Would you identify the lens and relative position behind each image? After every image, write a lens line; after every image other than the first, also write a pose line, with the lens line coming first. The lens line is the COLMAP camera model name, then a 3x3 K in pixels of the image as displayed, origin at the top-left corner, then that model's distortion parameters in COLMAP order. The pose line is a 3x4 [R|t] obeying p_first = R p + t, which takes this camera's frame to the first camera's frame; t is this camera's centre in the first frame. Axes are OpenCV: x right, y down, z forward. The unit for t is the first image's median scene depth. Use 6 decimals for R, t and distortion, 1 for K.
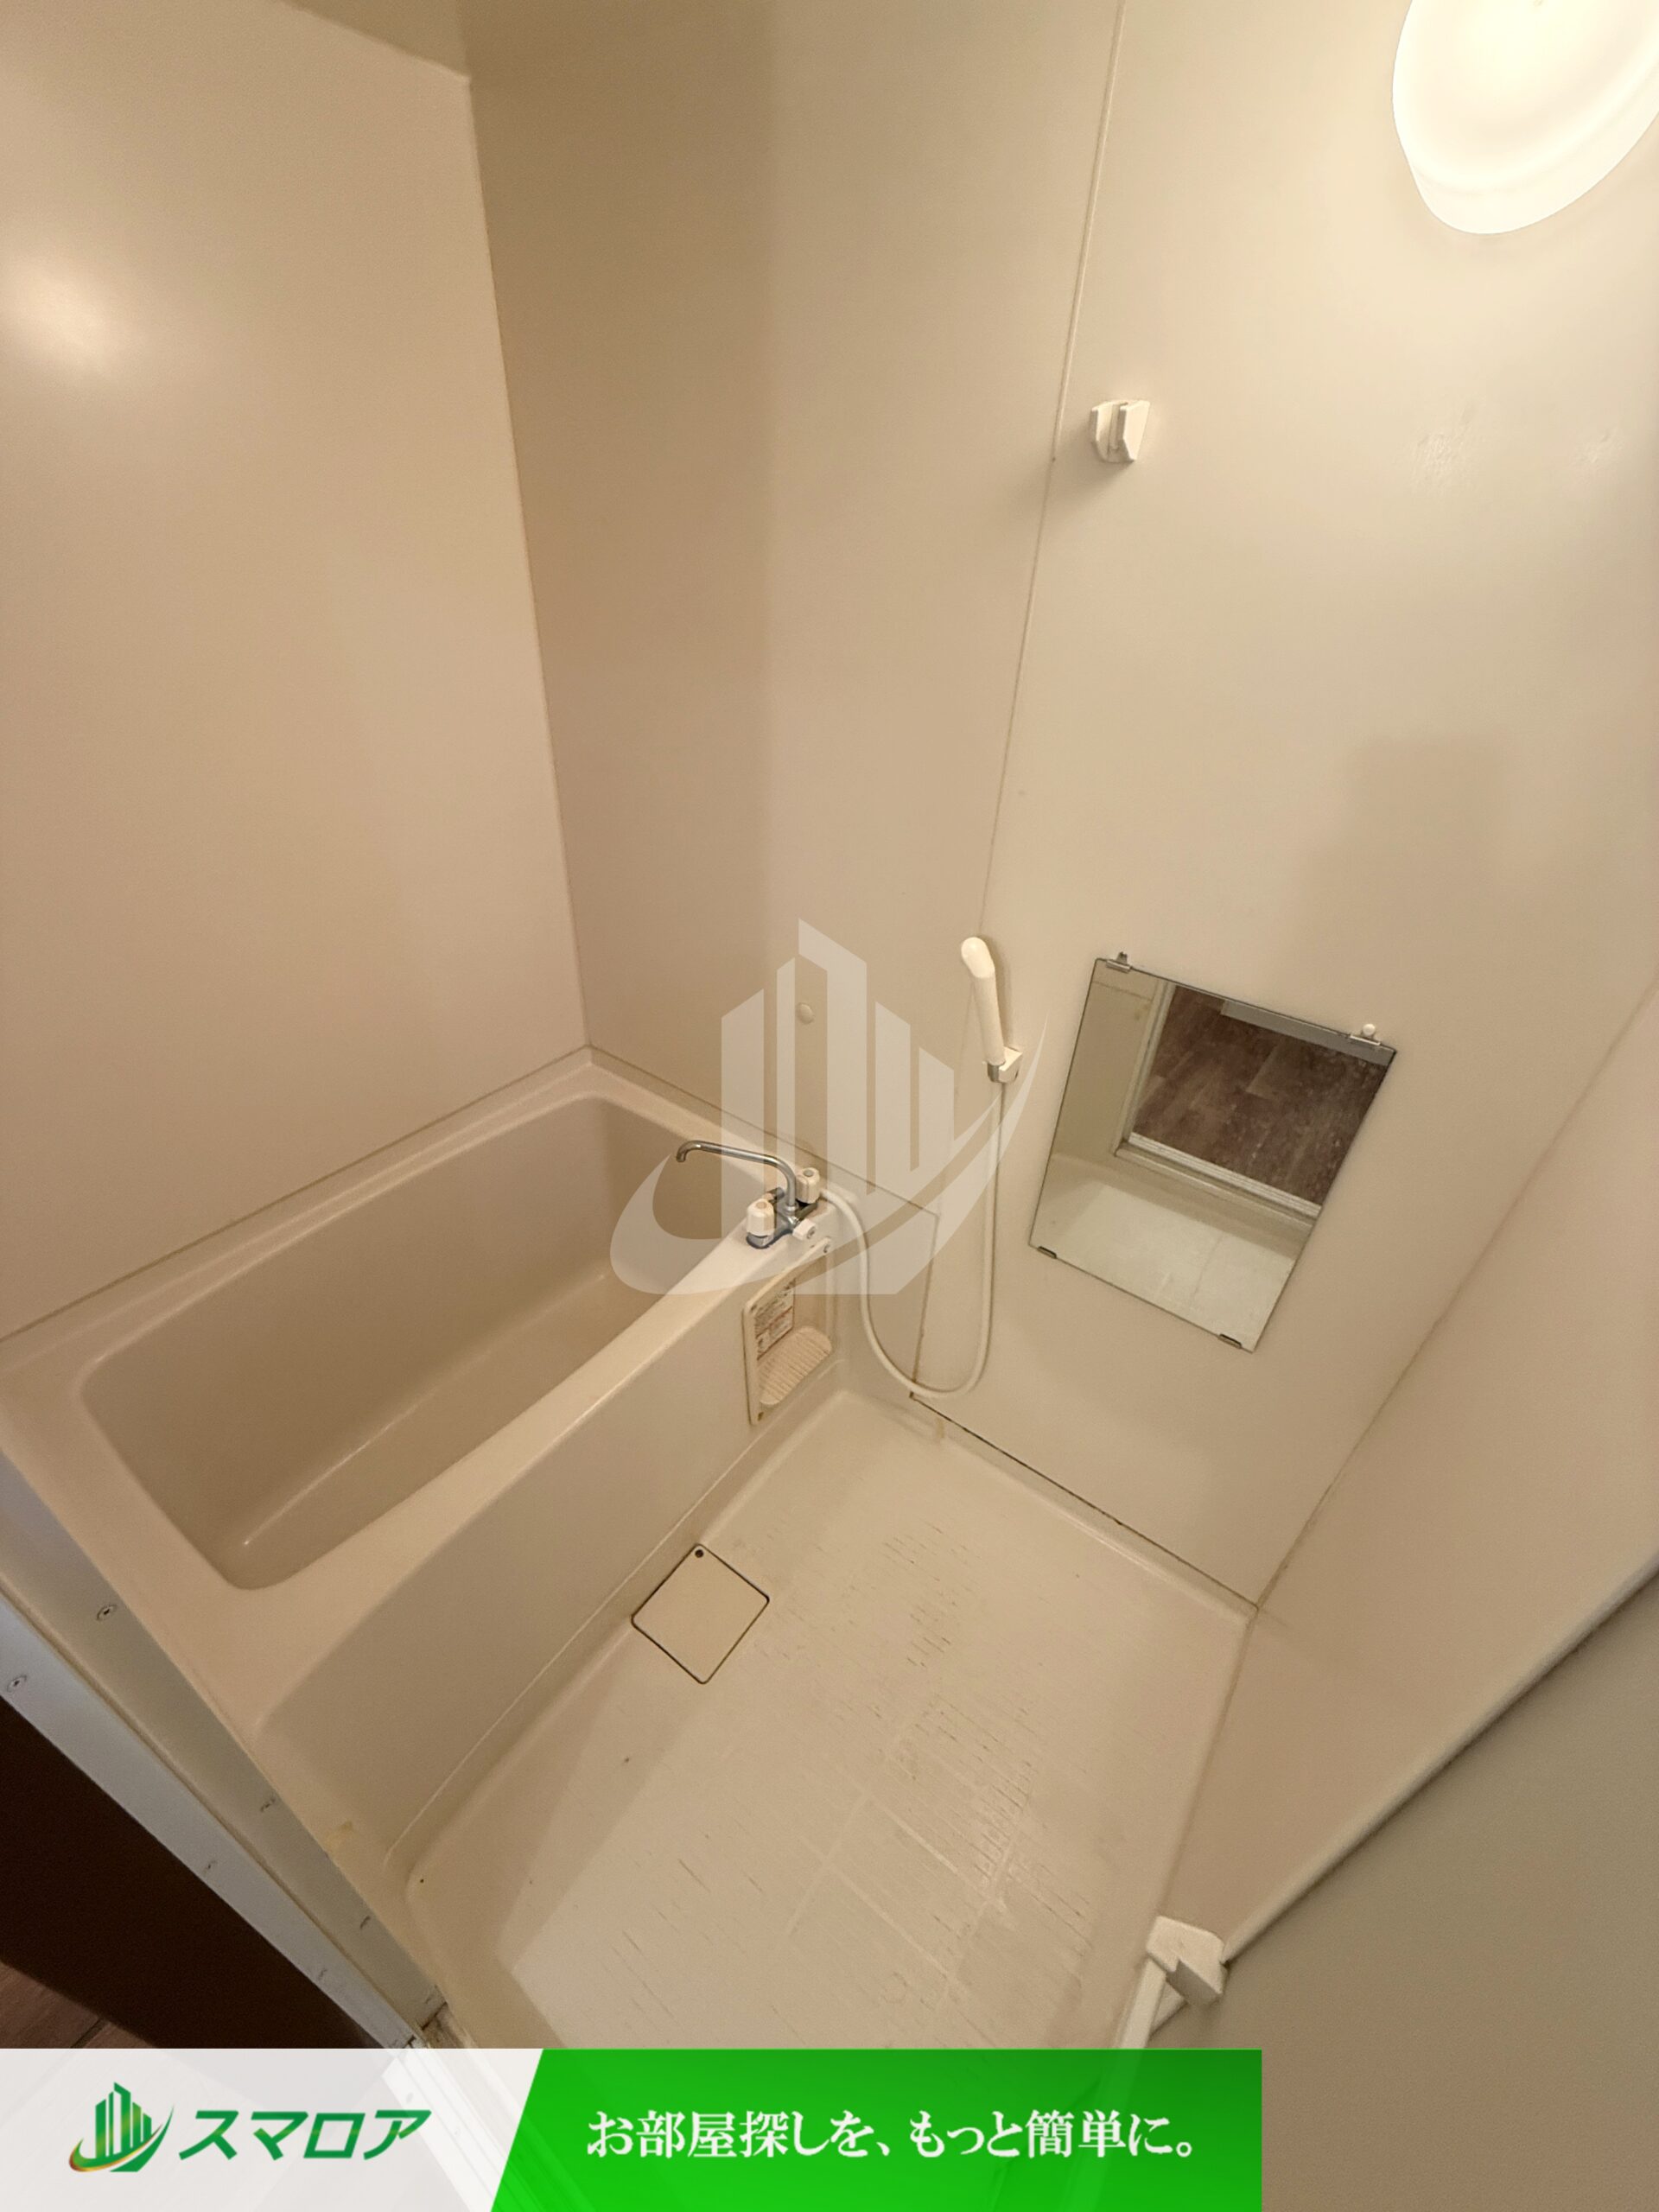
lens RADIAL K [[879.7, 0, 830.0], [0, 879.7, 1104.9], [0, 0, 1]] dist [-0.000852, -0.000353]
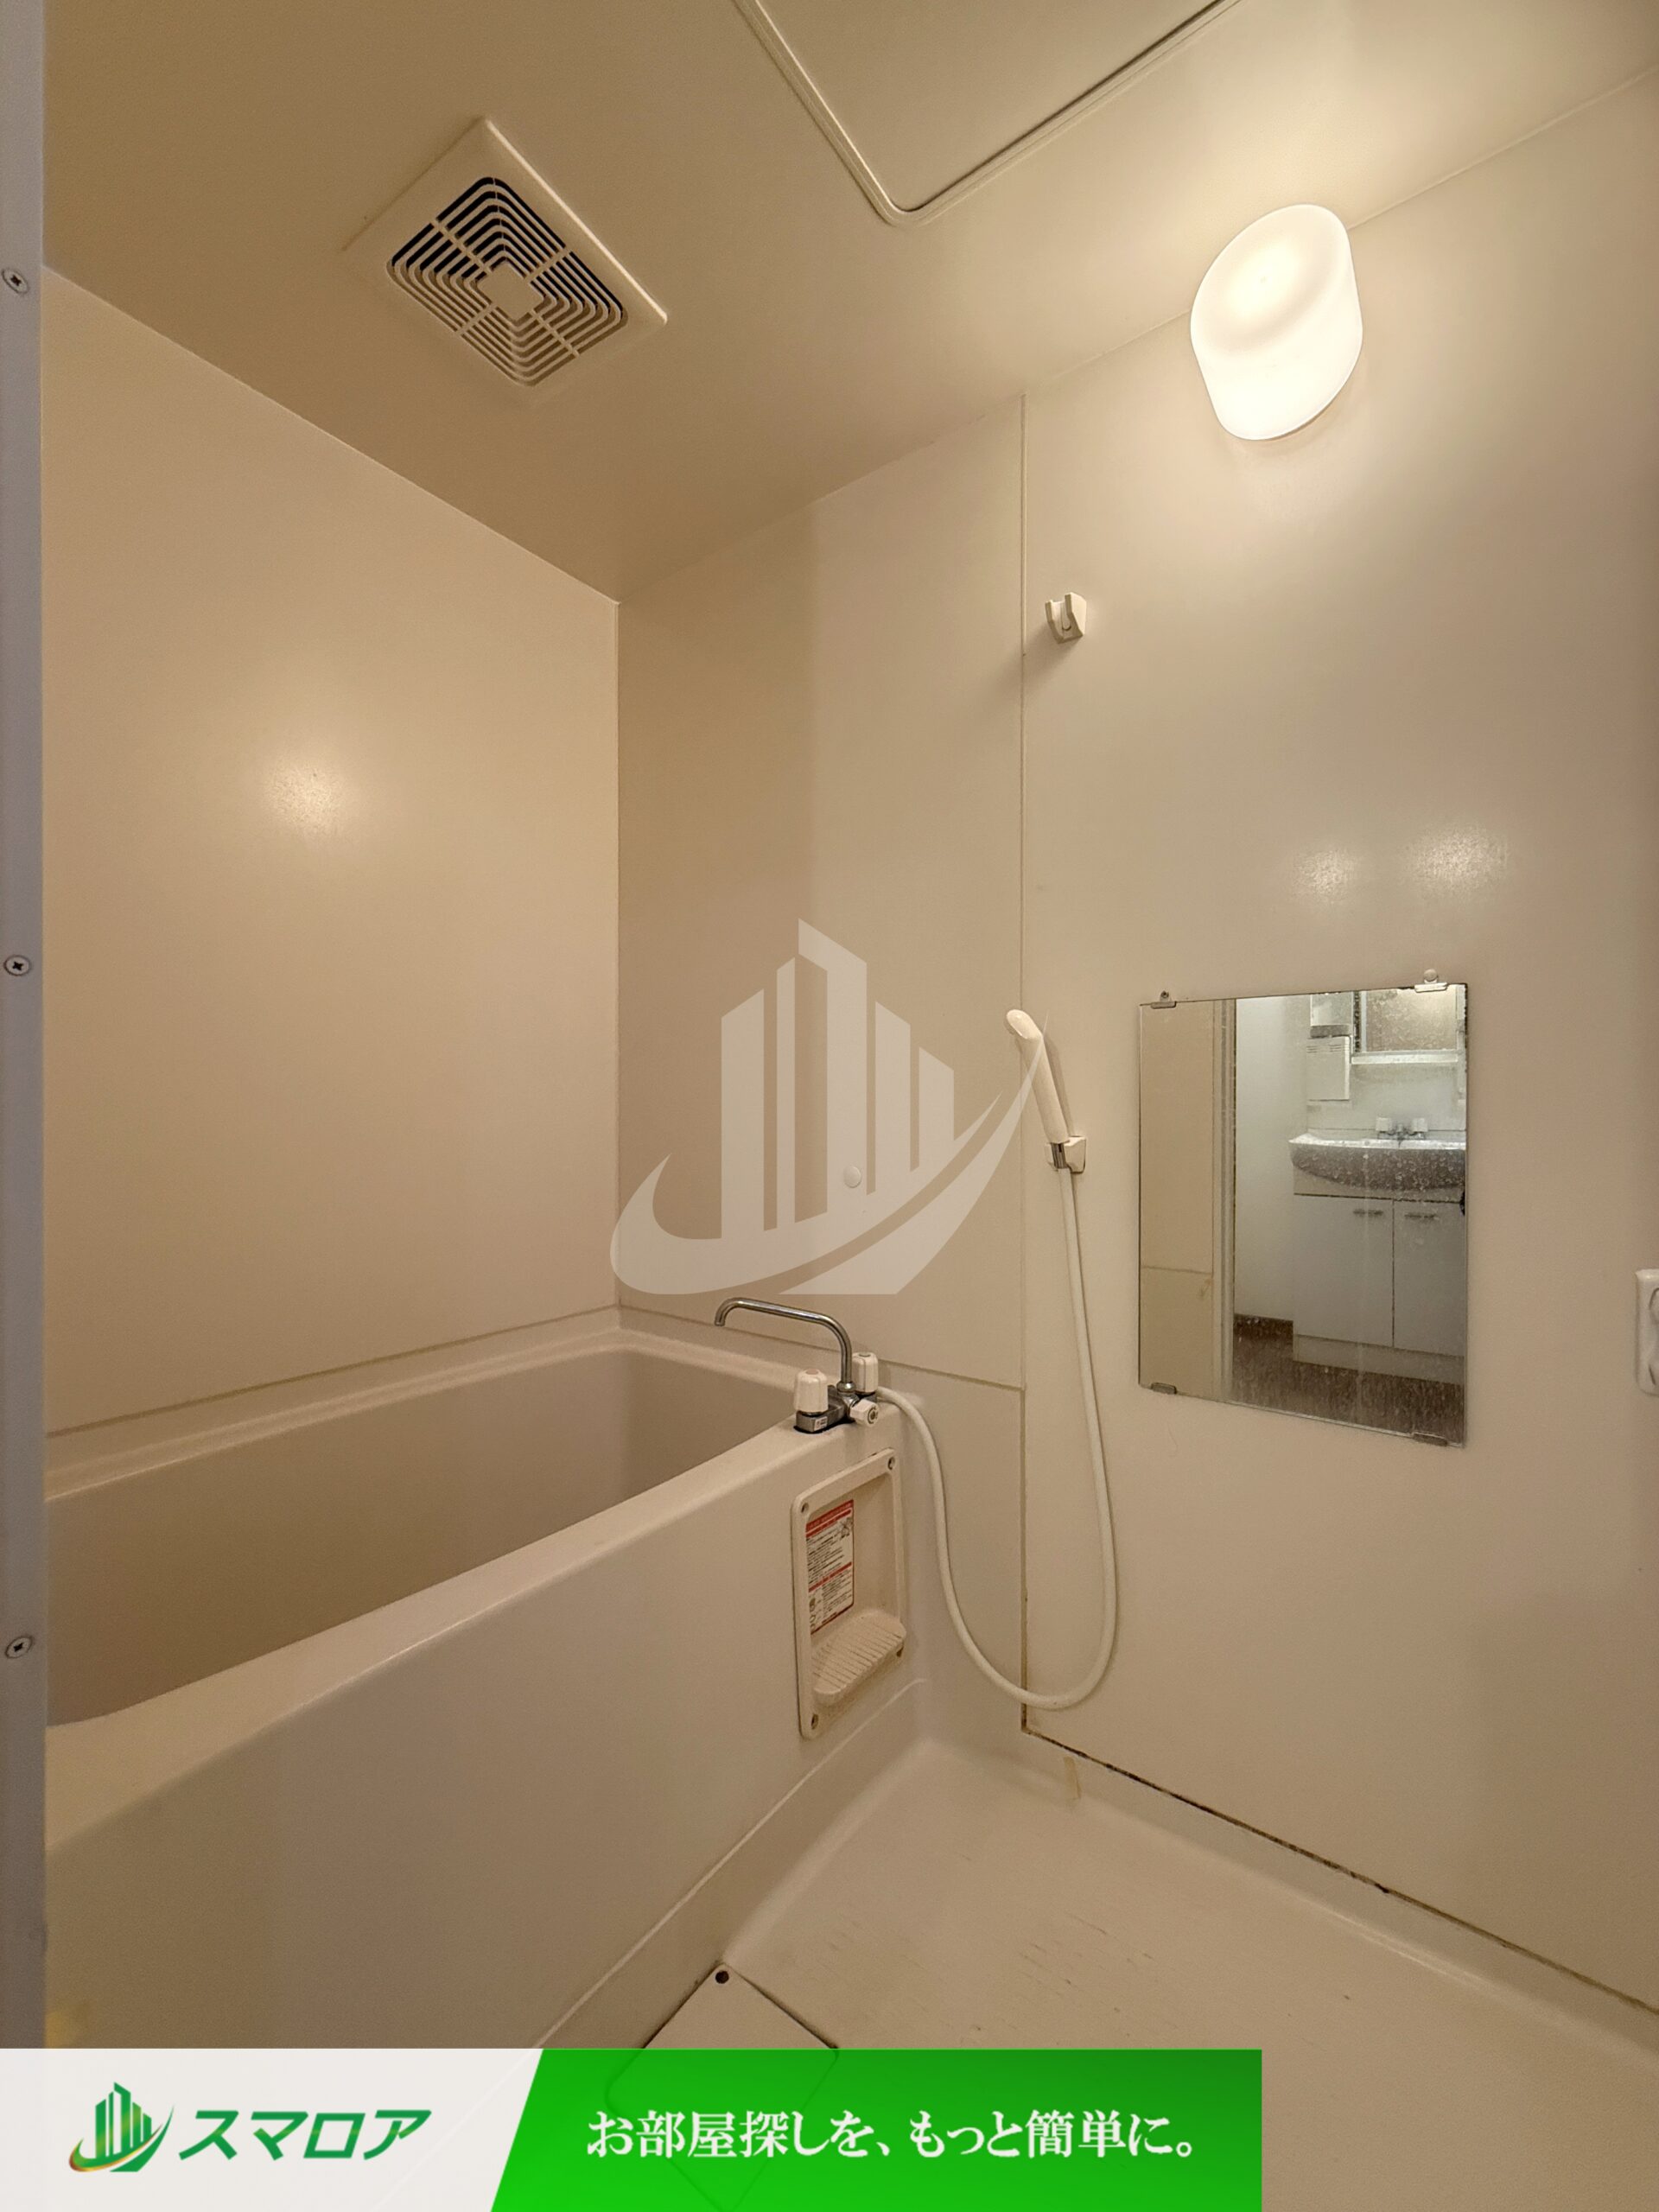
lens RADIAL K [[879.7, 0, 836.3], [0, 879.7, 1101.0], [0, 0, 1]] dist [-0.000852, -0.000353]
pose [[0.998984, -0.044878, -0.004128, -0.037127], [0.034831, 0.826957, -0.561185, 0.342706], [0.028598, 0.560471, 0.827680, 0.140846]]
